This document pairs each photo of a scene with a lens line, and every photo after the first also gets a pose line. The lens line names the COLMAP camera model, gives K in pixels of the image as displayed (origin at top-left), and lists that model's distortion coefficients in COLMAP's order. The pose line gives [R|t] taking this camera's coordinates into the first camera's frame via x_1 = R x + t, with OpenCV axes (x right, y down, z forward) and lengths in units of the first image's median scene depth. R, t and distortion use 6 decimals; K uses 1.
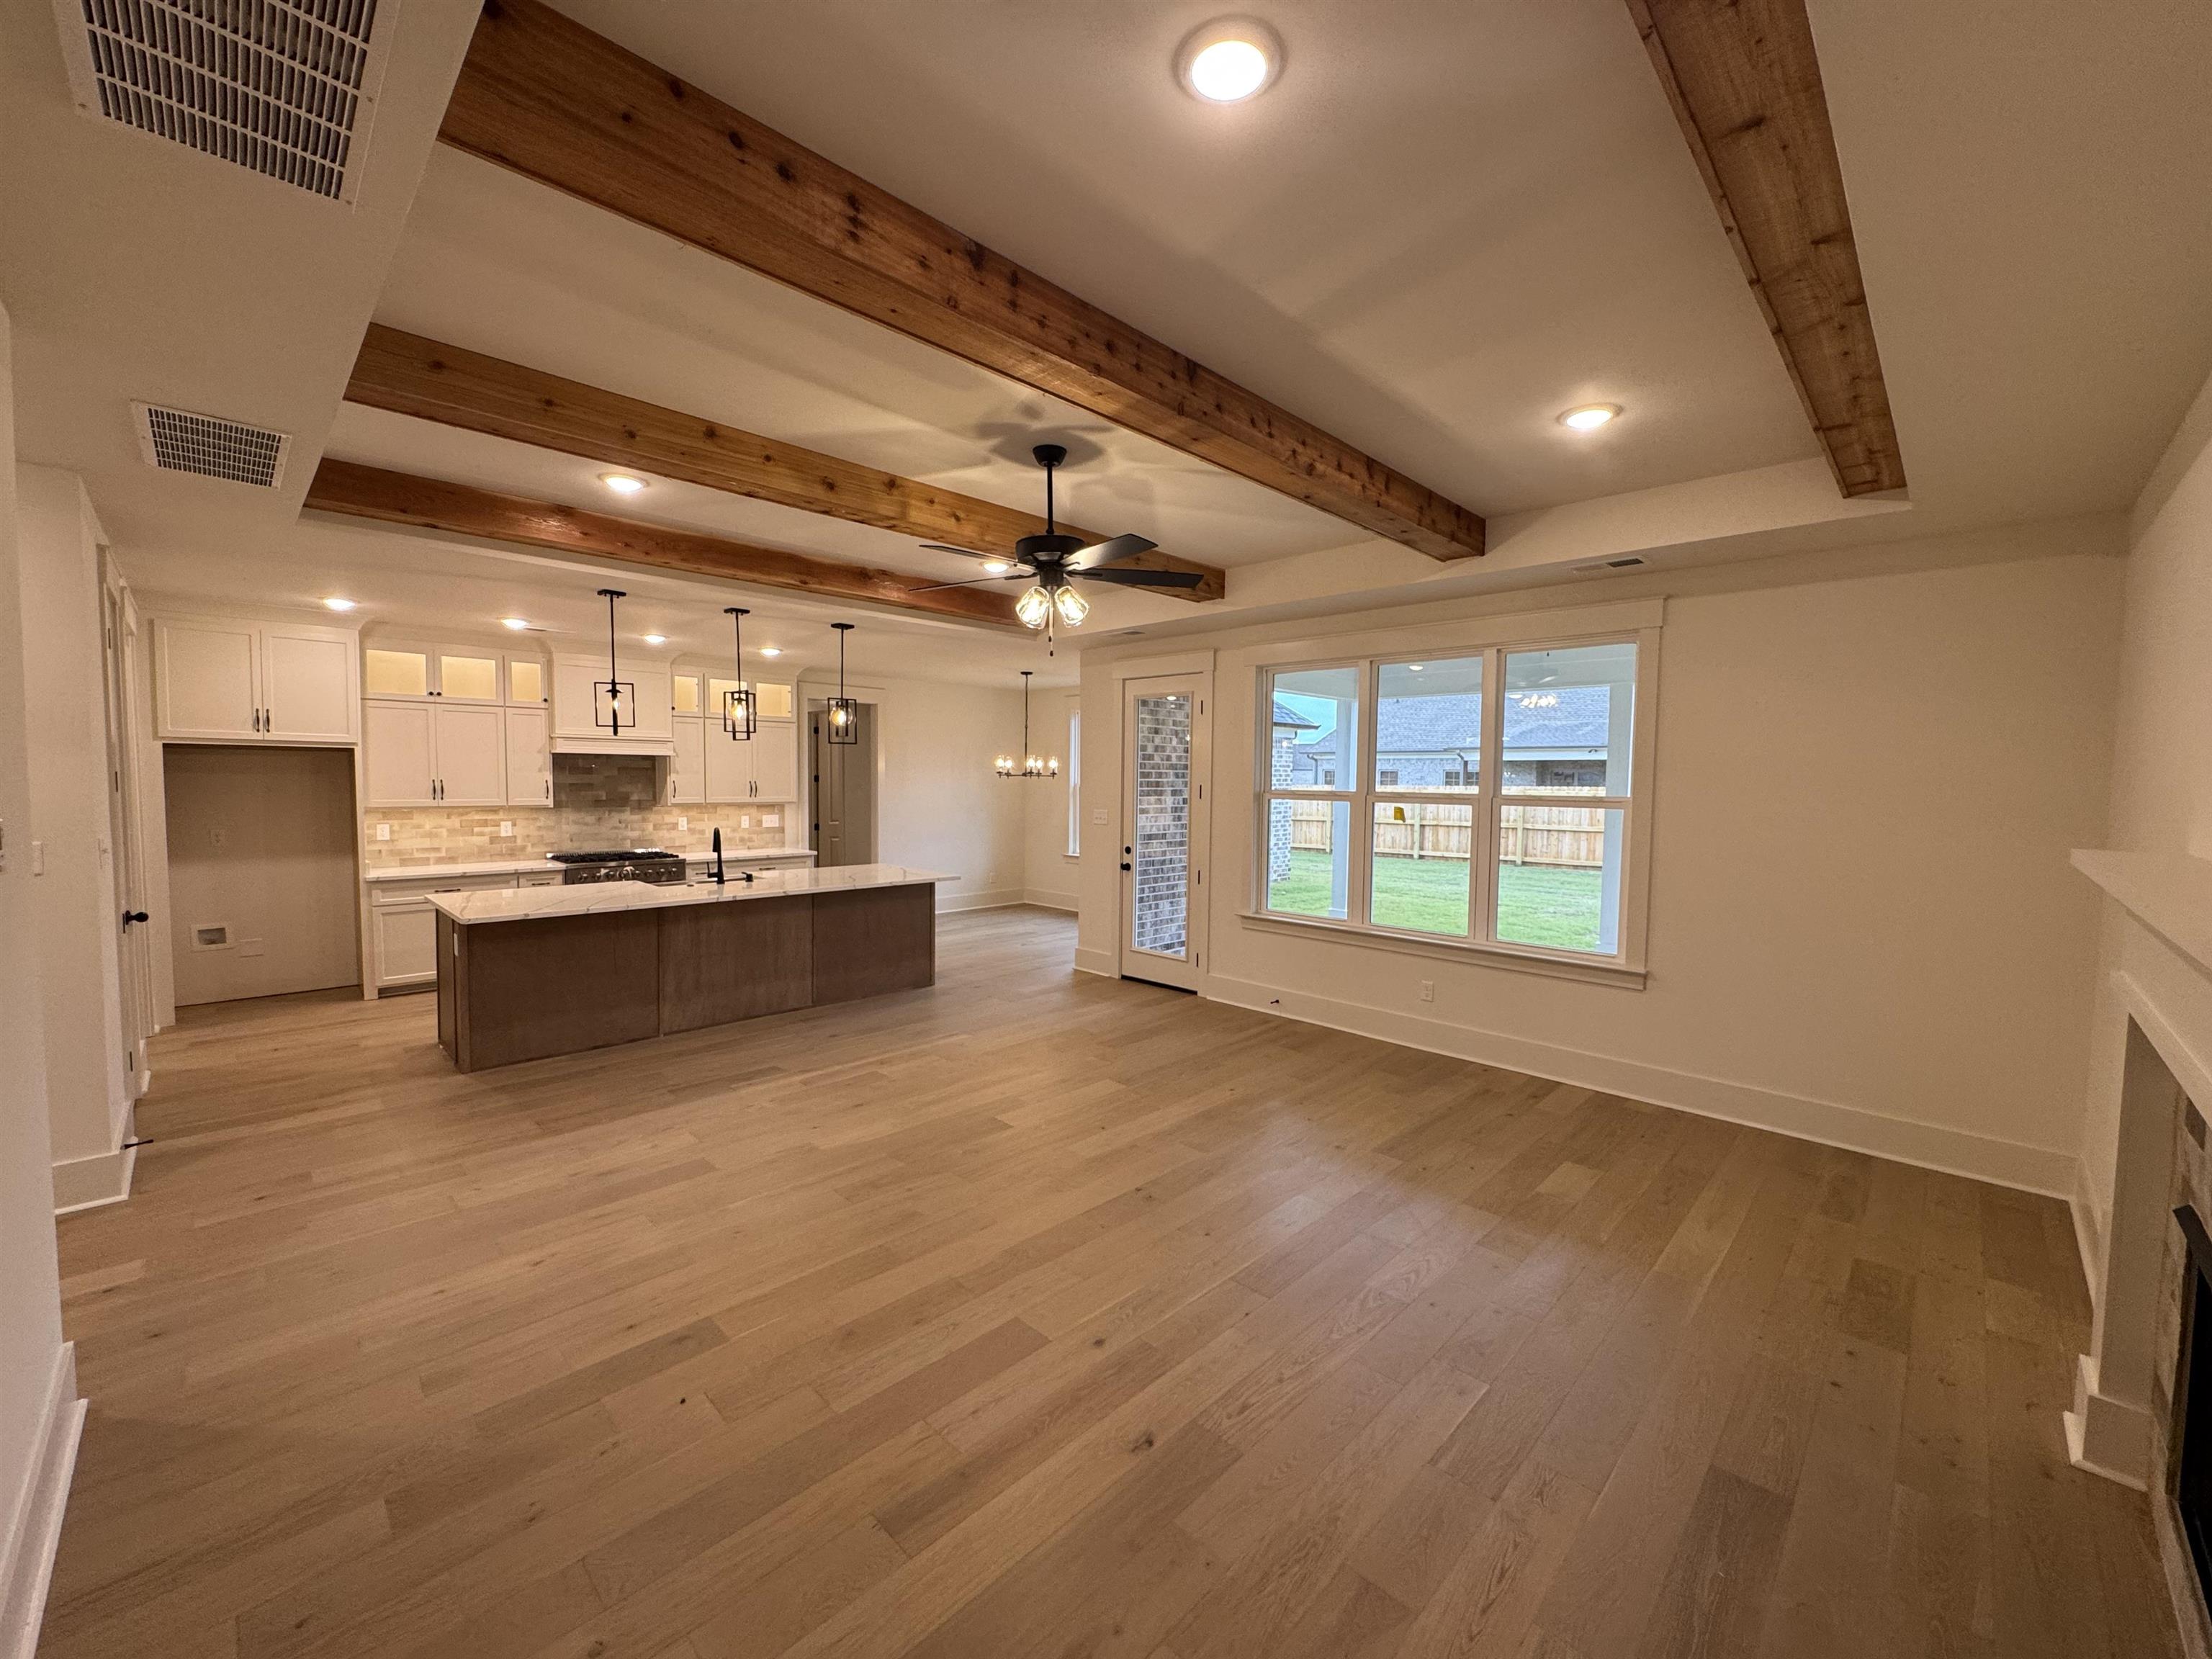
lens RADIAL K [[884.0, 0, 1103.4], [0, 884.0, 824.8], [0, 0, 1]] dist [-0.008008, 0.000027]
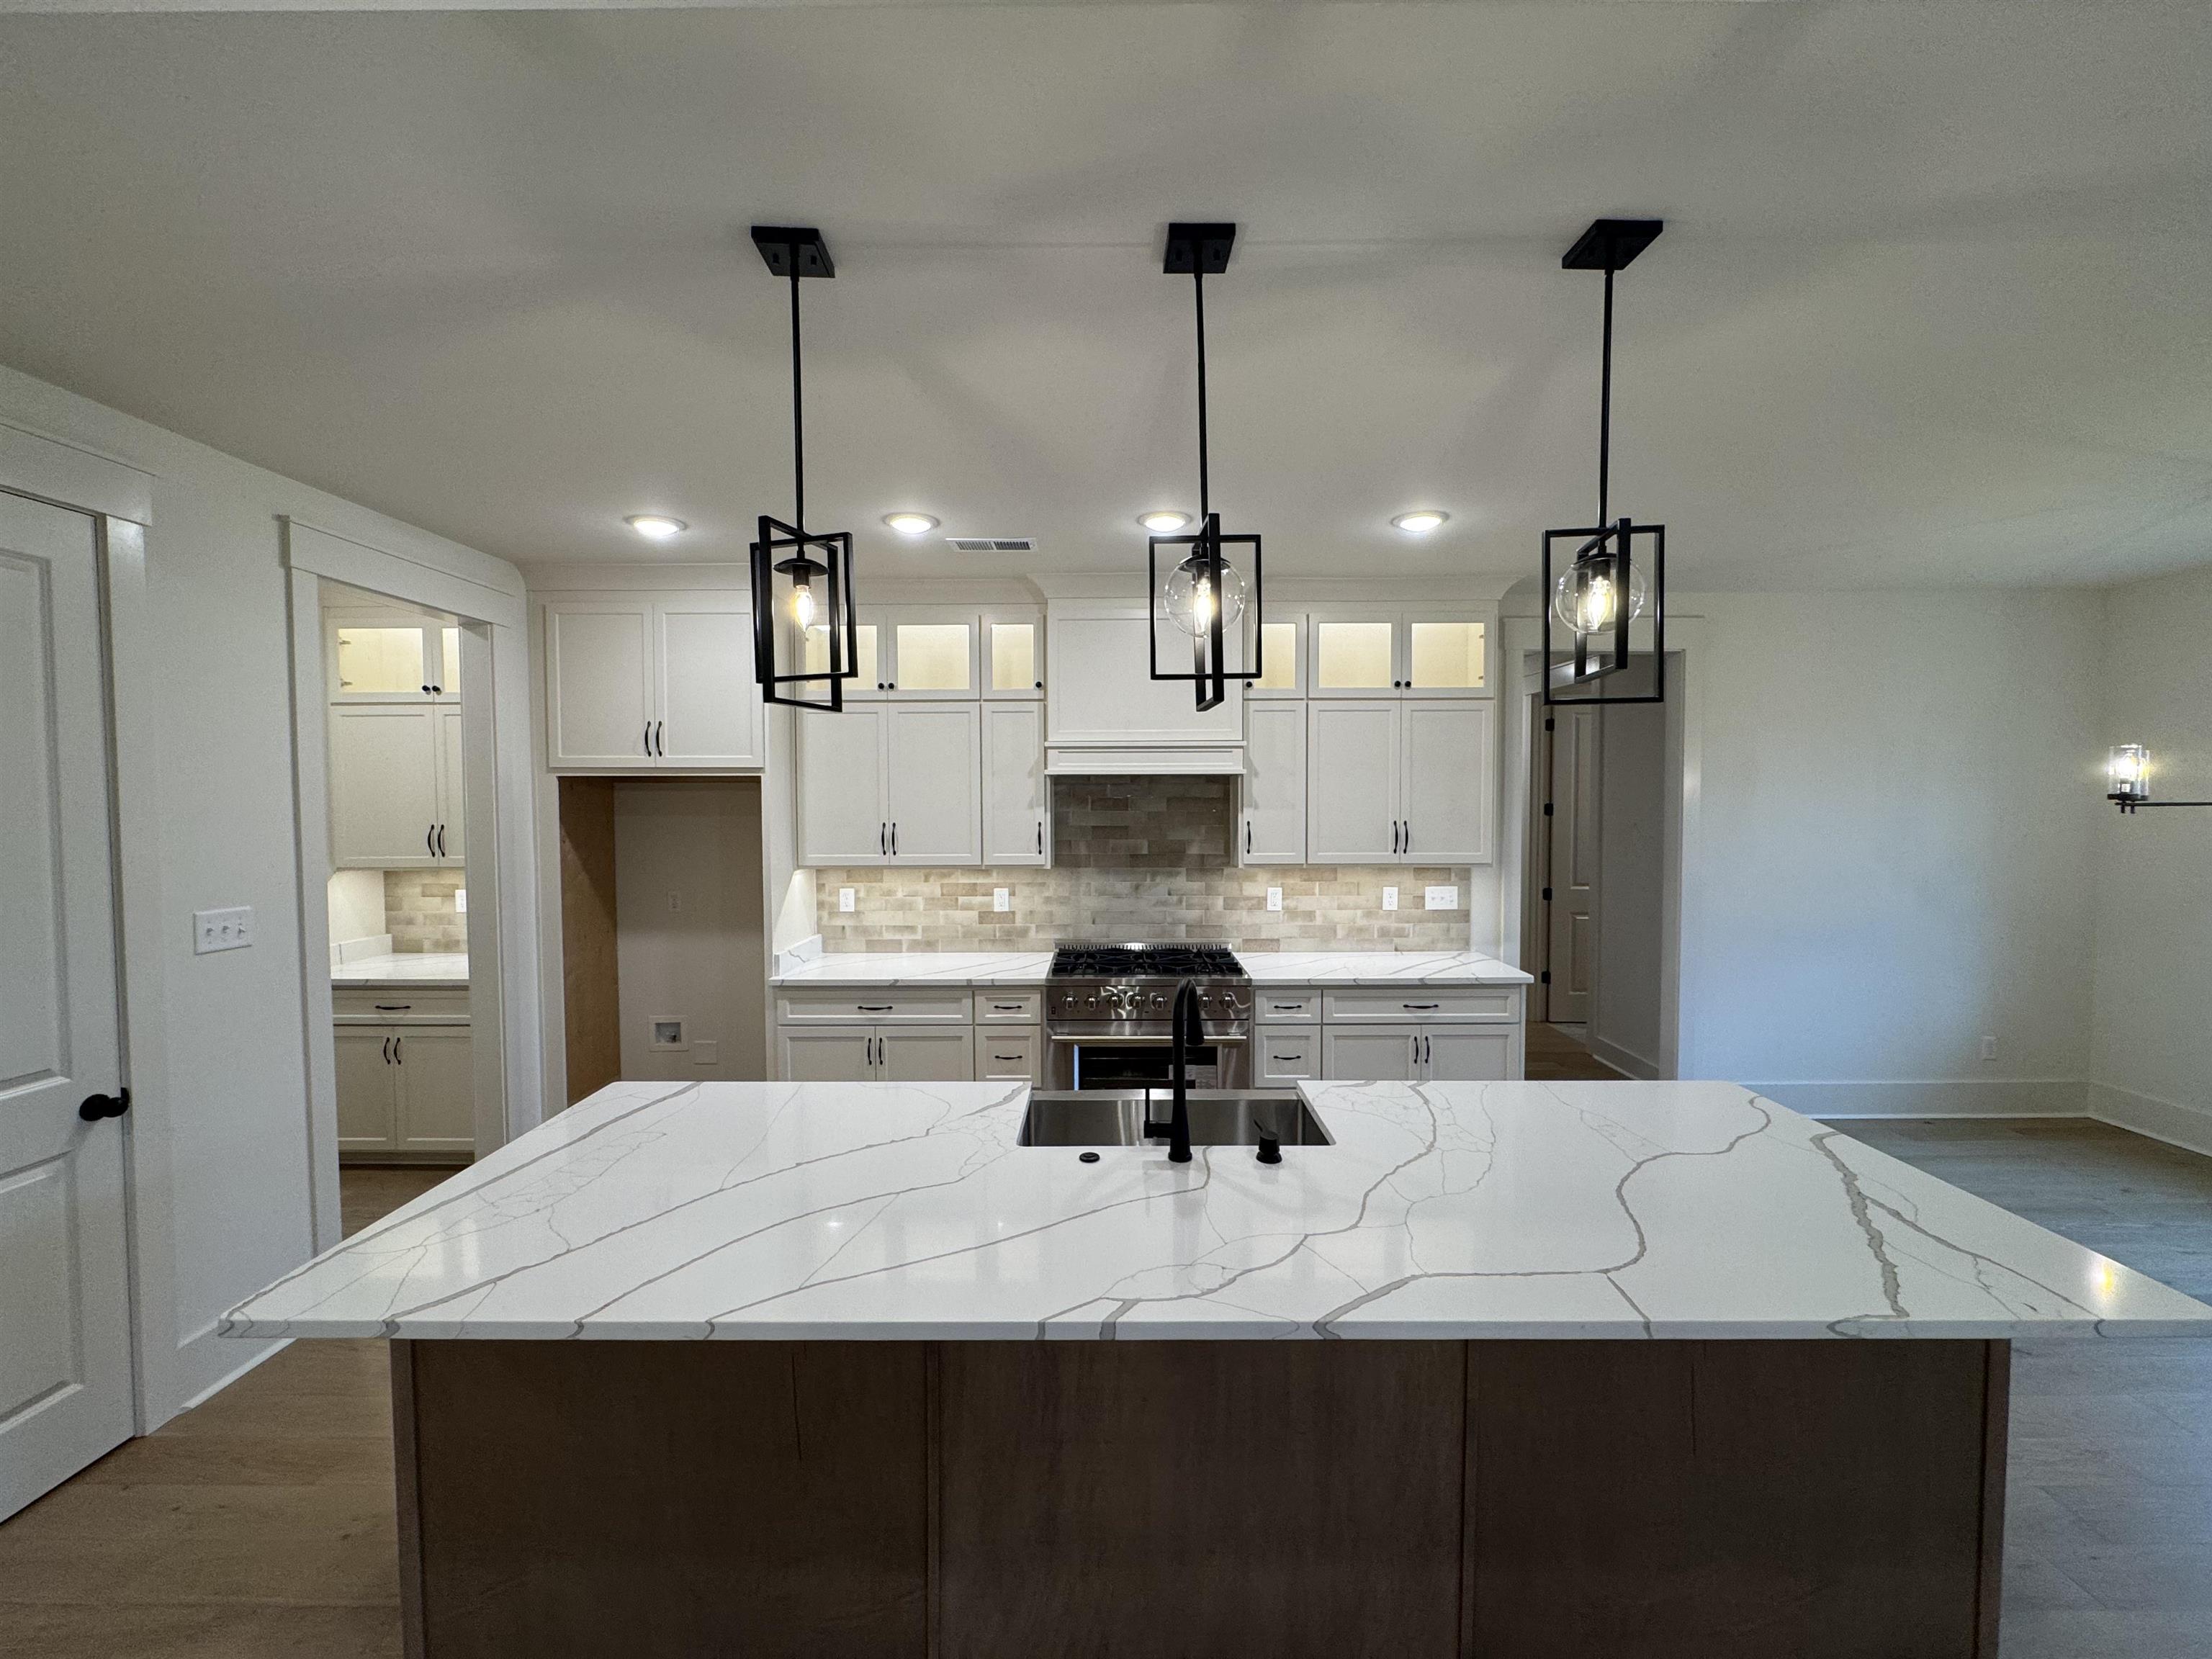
lens RADIAL K [[884.0, 0, 1103.3], [0, 884.0, 825.4], [0, 0, 1]] dist [-0.008008, 0.000027]
pose [[0.698373, 0.009407, -0.715672, -0.192257], [-0.026908, 0.999552, -0.013120, -0.044078], [0.715228, 0.028419, 0.698313, 0.649026]]
